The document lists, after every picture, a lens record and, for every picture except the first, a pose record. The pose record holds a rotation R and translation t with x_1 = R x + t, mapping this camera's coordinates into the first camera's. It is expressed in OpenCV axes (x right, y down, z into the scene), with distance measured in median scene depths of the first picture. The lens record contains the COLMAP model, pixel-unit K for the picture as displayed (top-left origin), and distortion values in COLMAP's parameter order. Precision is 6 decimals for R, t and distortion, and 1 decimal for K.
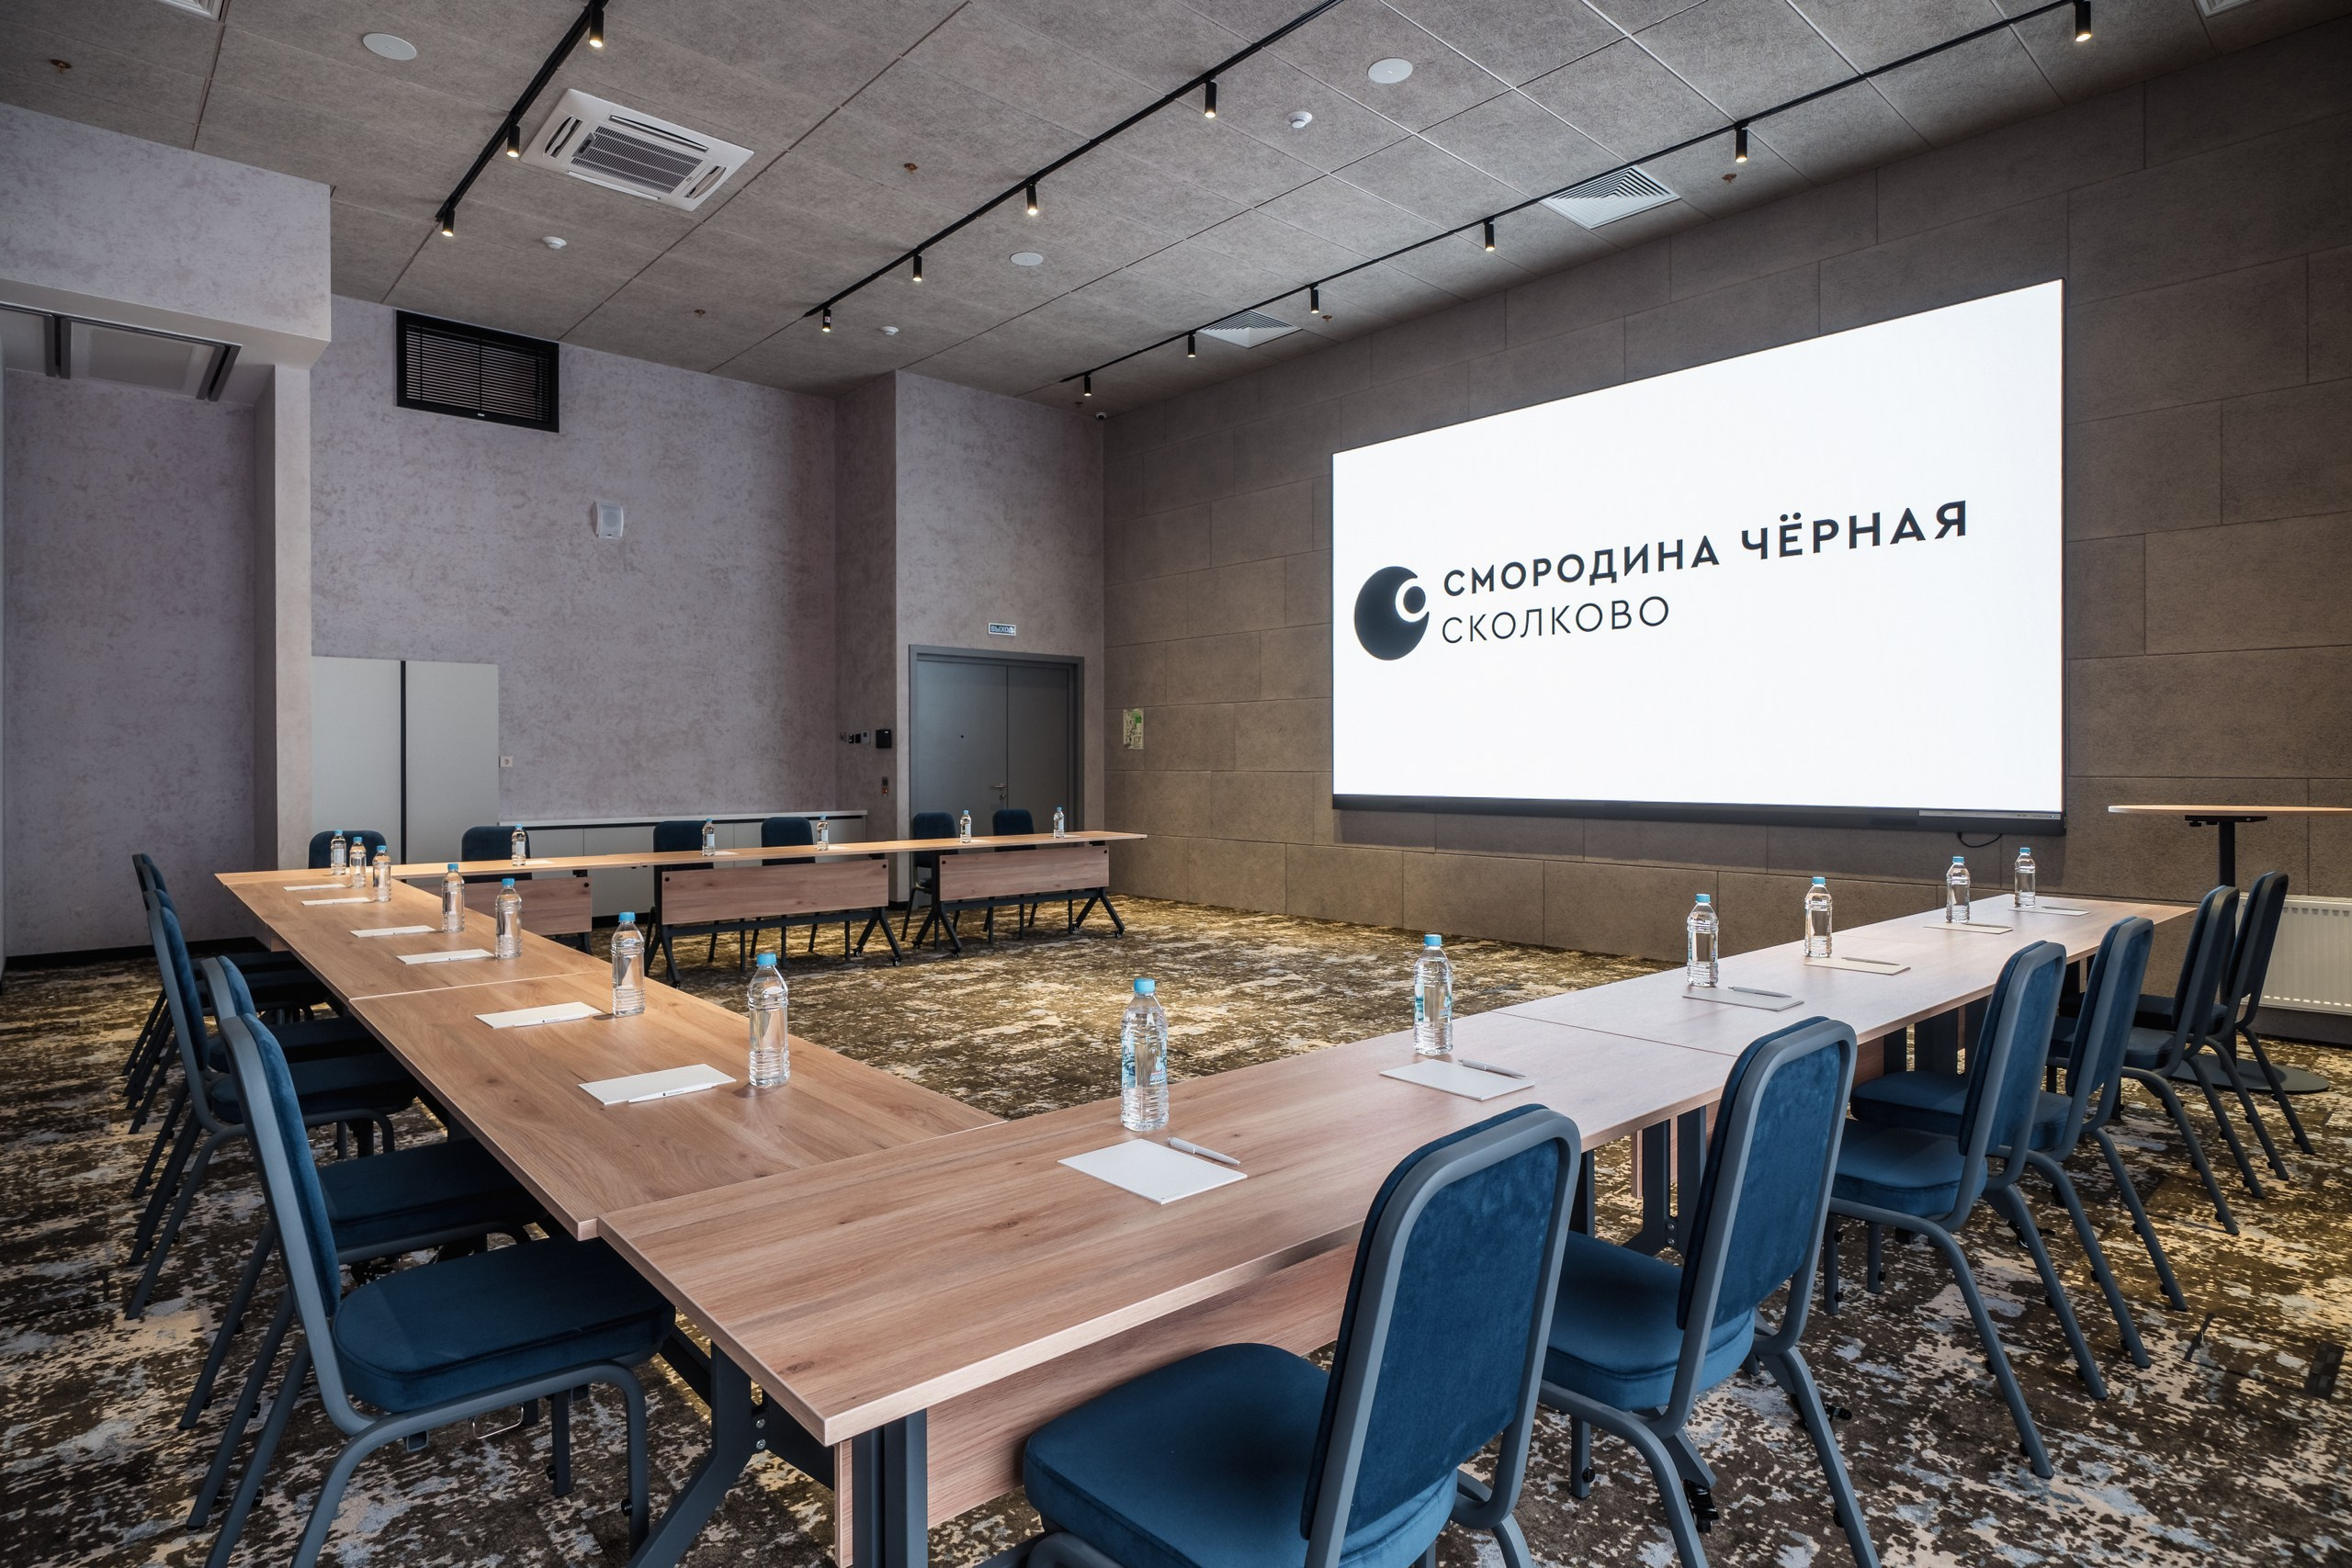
lens RADIAL K [[1202.8, 0, 1148.1], [0, 1202.8, 791.2], [0, 0, 1]] dist [-0.000432, 0.000708]
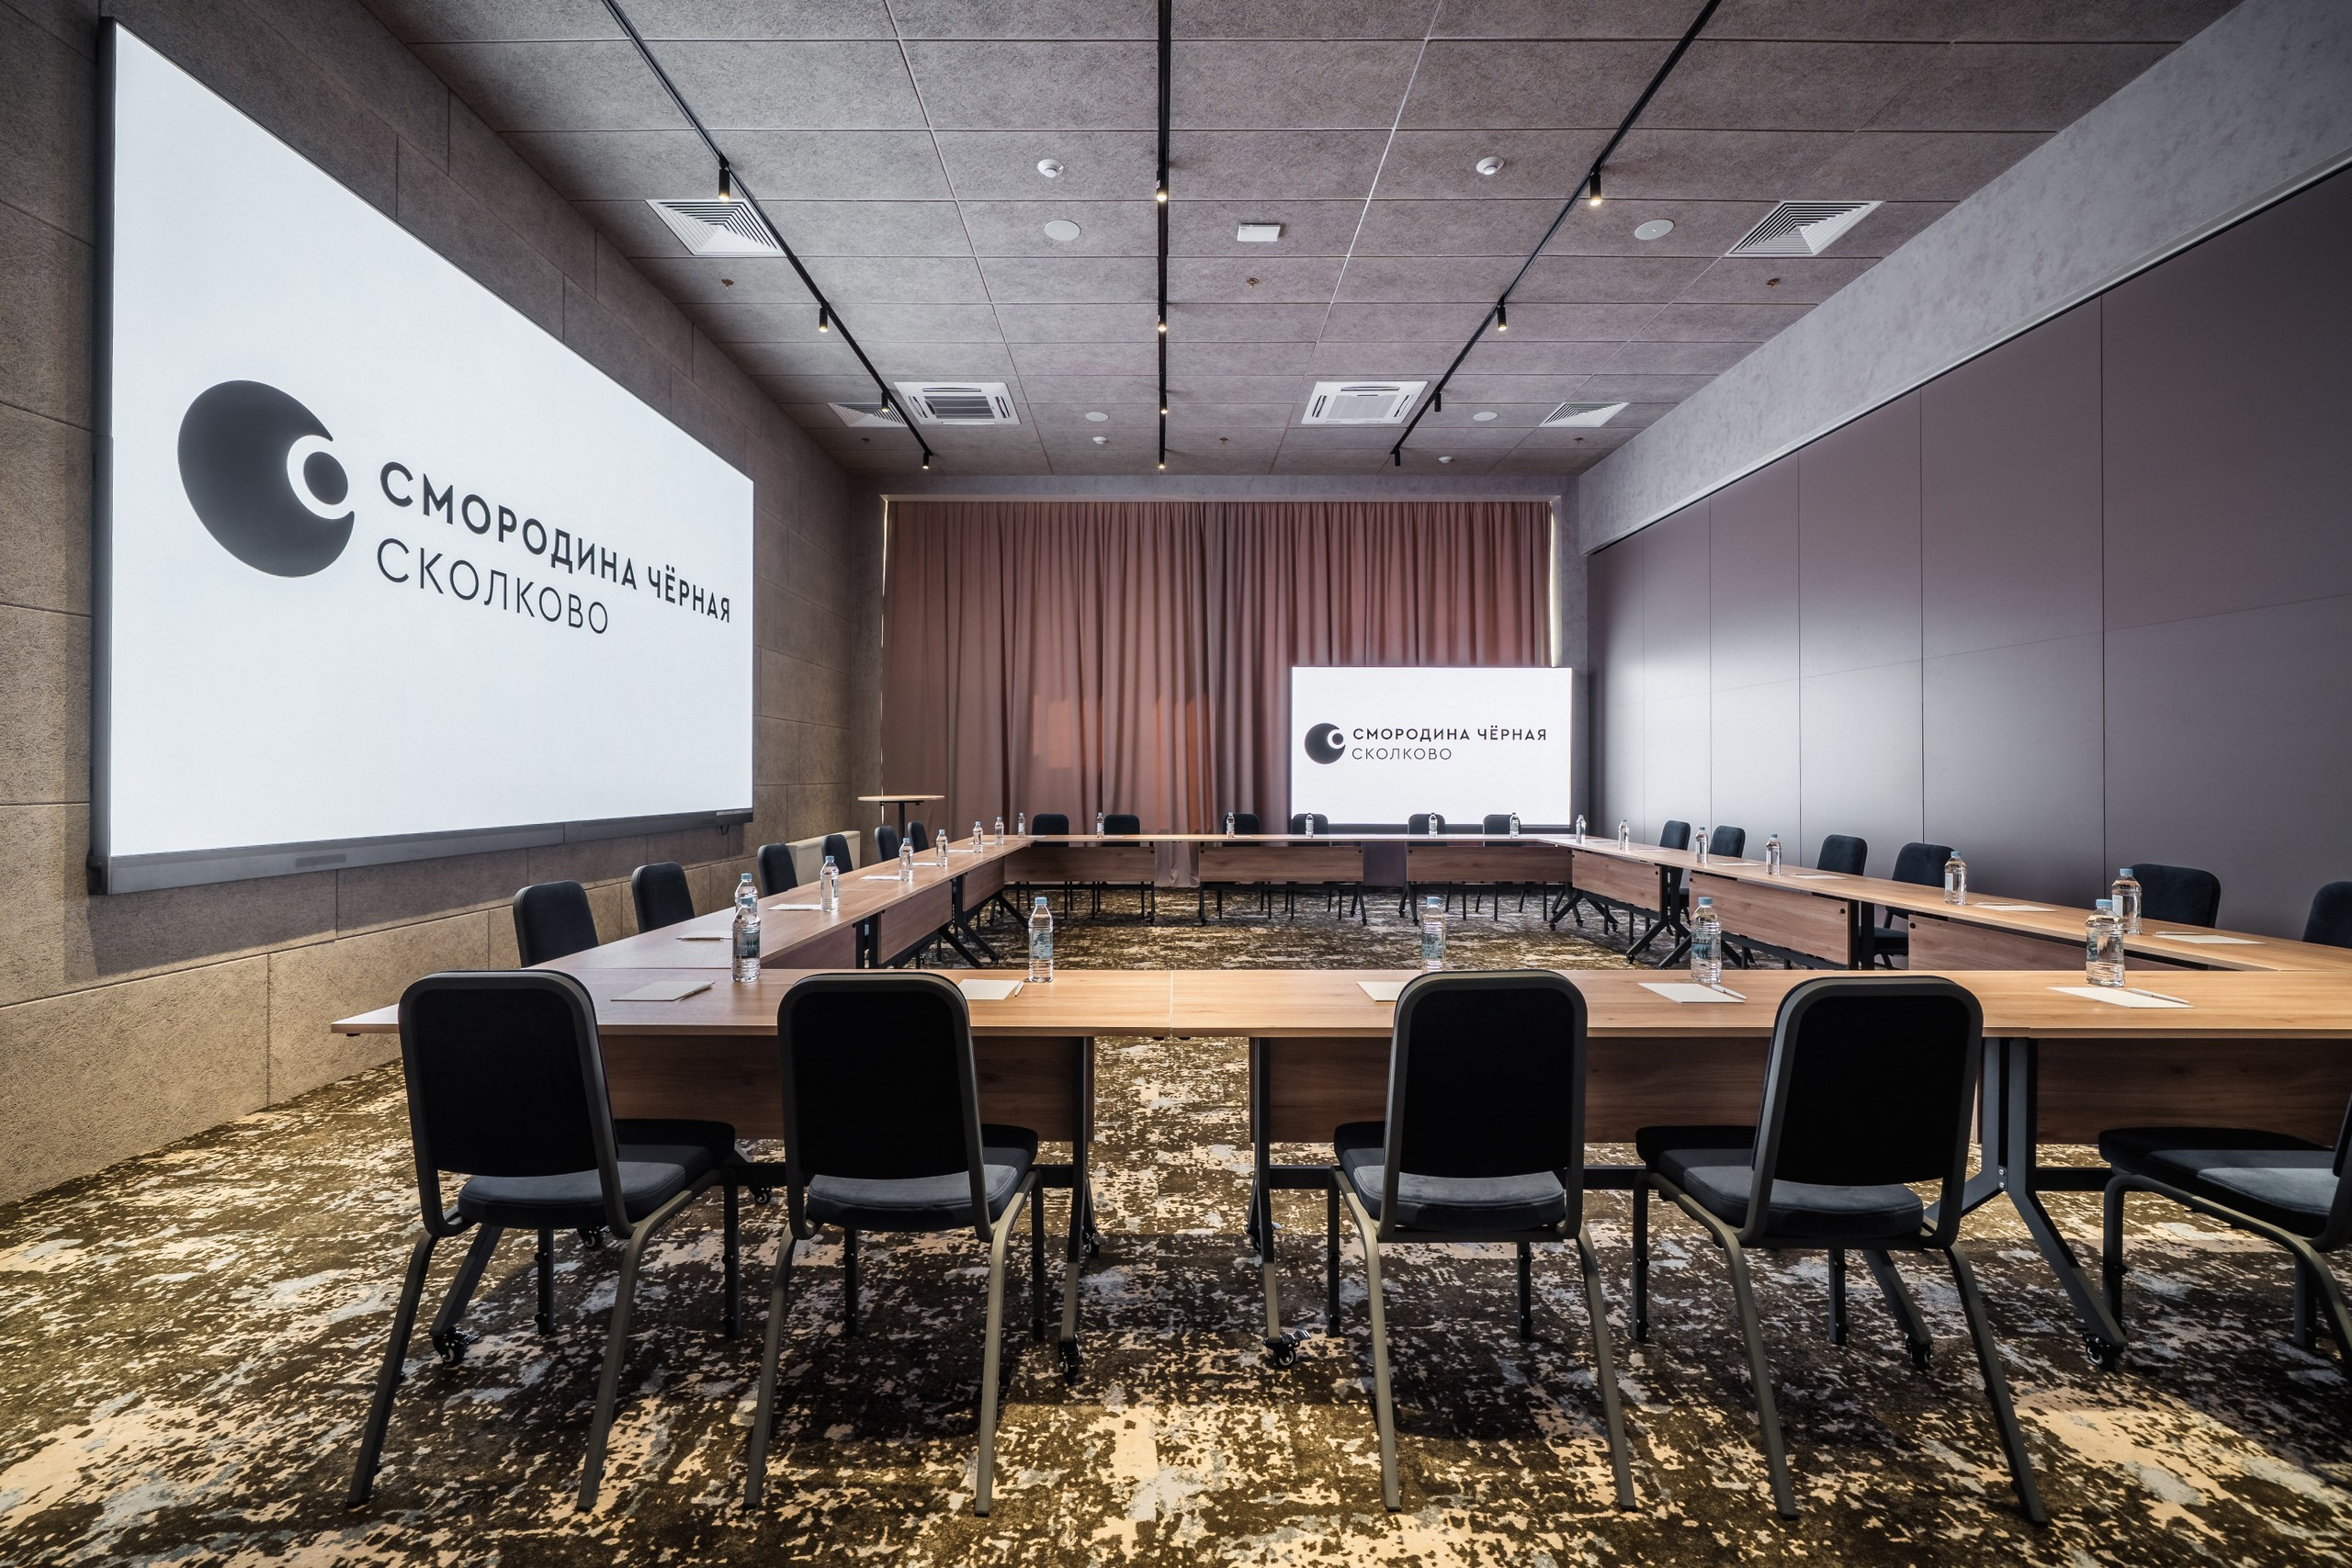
lens RADIAL K [[964.2, 0, 1176.5], [0, 964.2, 779.9], [0, 0, 1]] dist [-0.001536, 0.000741]
pose [[-0.760672, 0.010826, 0.649046, -0.397727], [0.033525, 0.999182, 0.022624, -0.024844], [-0.648270, 0.038969, -0.760413, 1.252076]]
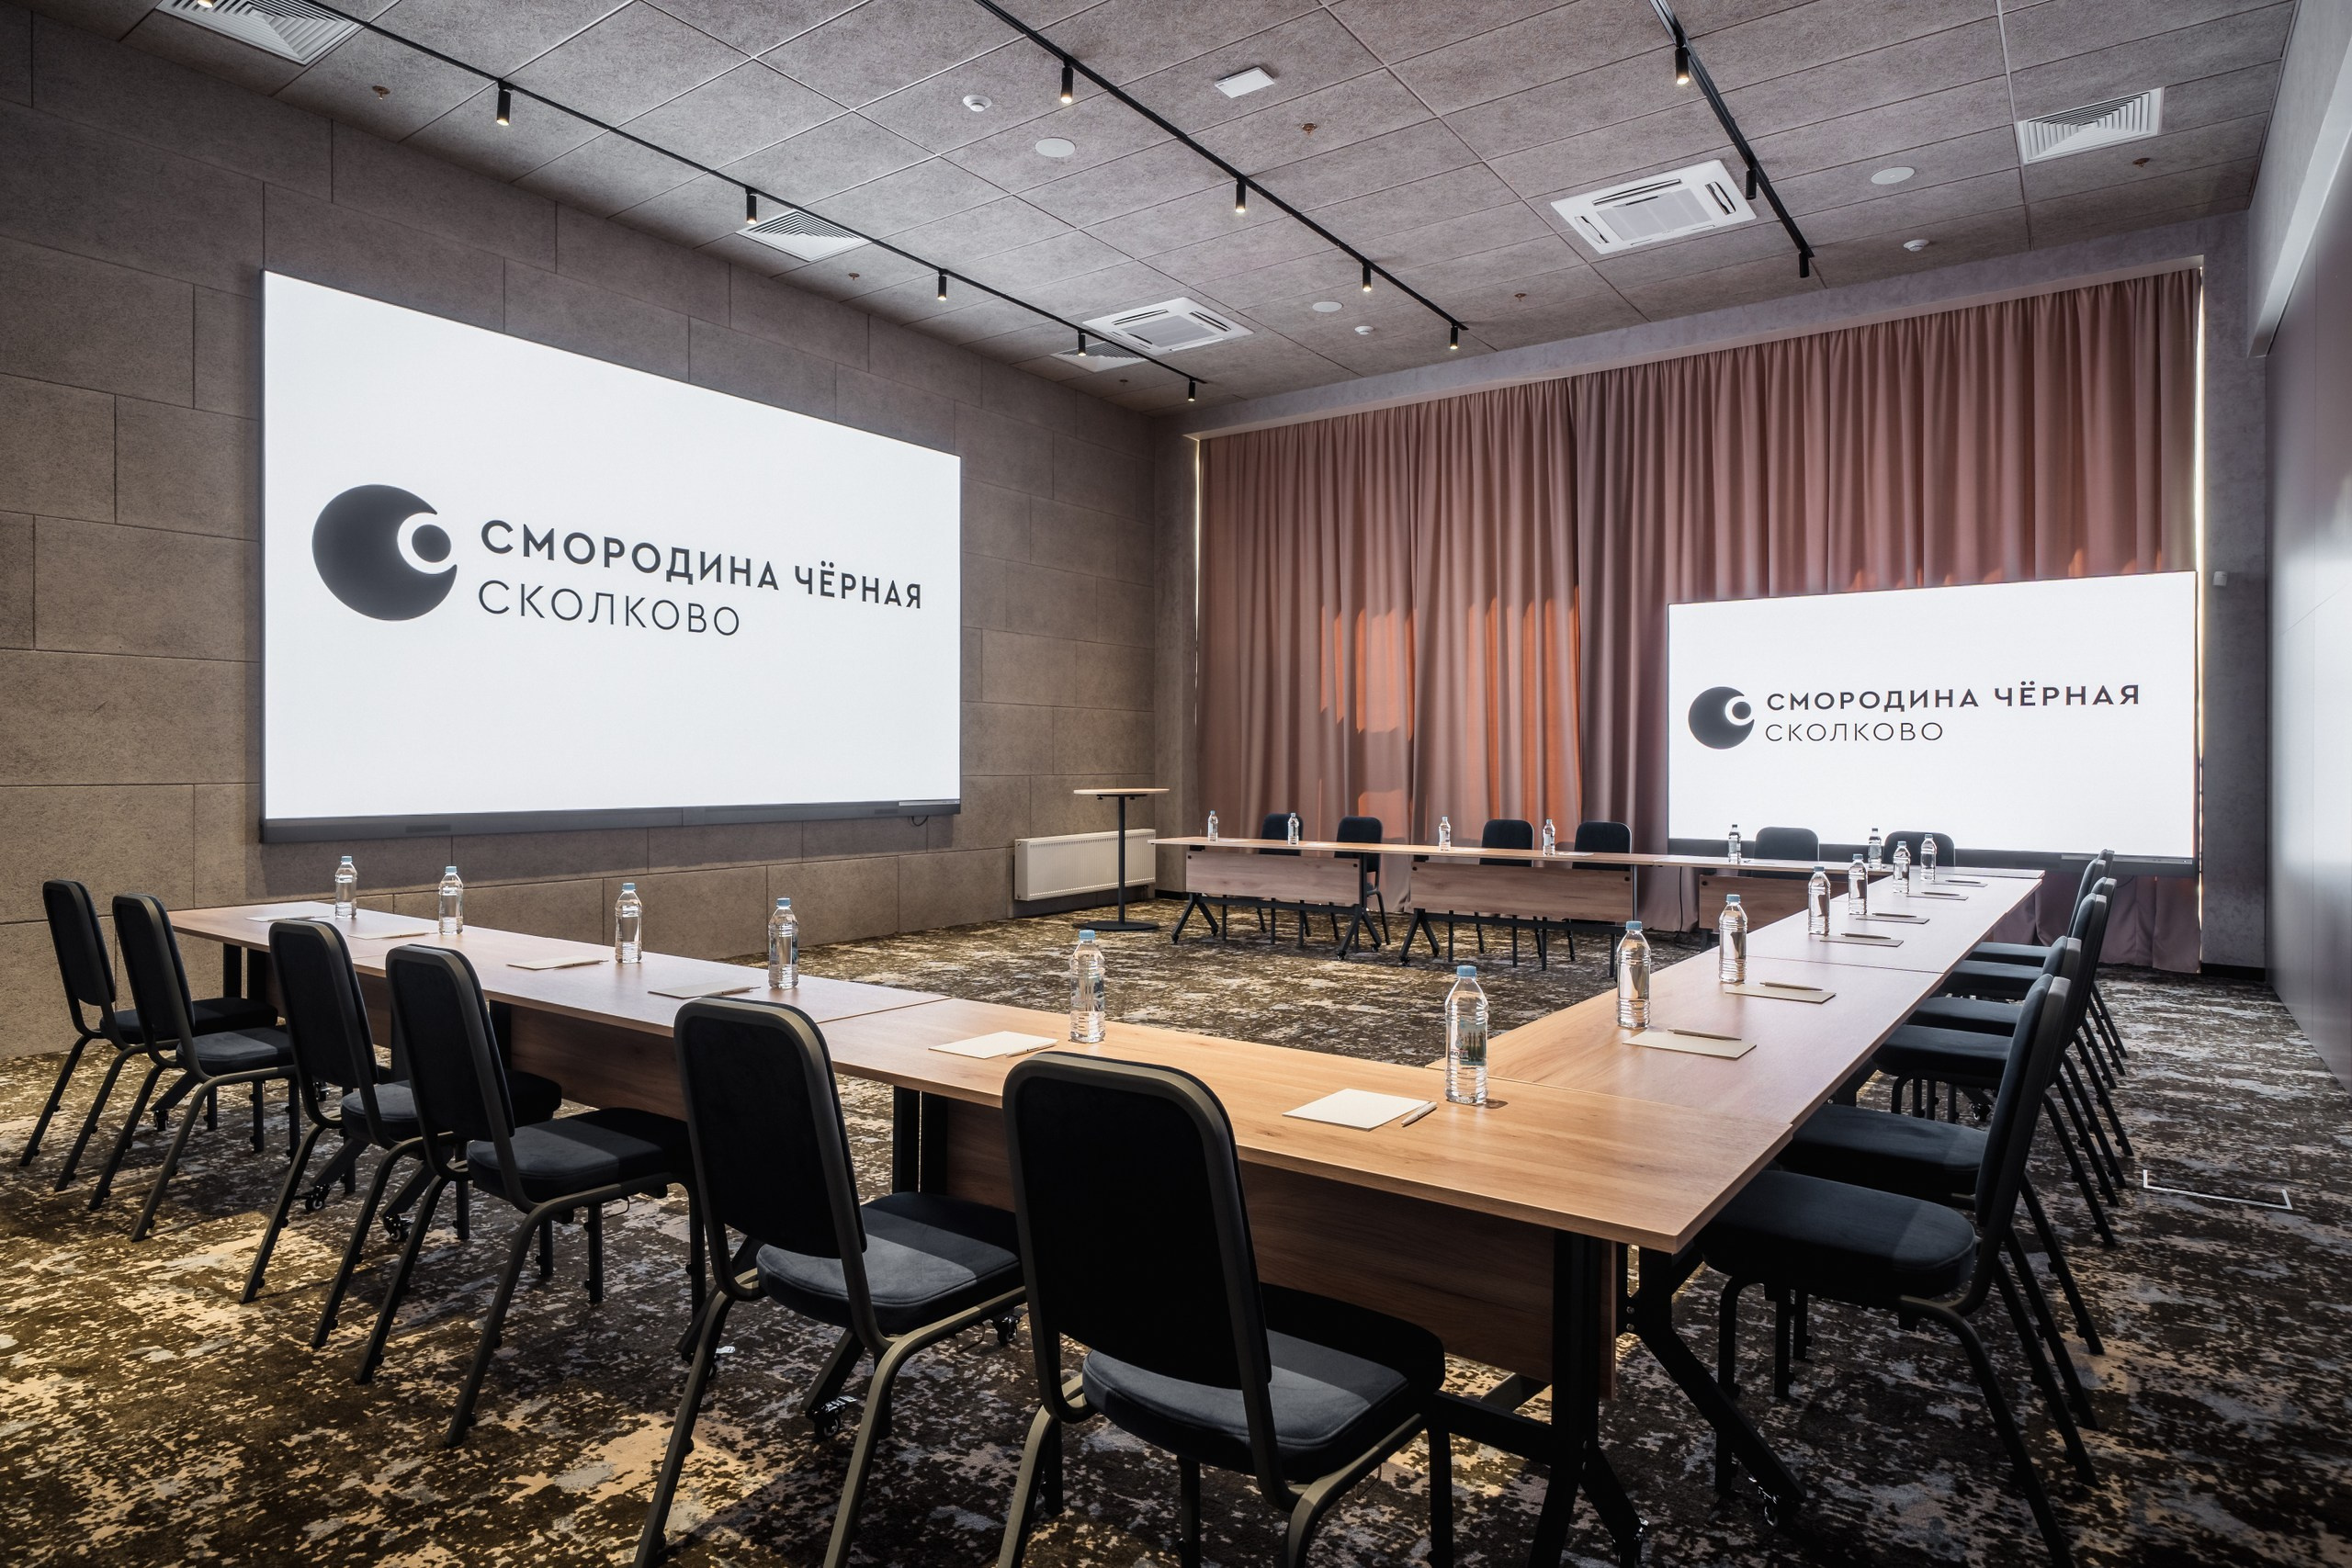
lens RADIAL K [[1343.4, 0, 1176.0], [0, 1343.4, 784.0], [0, 0, 1]] dist [0.002210, 0.000416]
pose [[-0.226818, -0.001390, 0.973936, -0.762590], [0.036326, 0.999291, 0.009886, -0.008265], [-0.973259, 0.037622, -0.226607, 0.869889]]
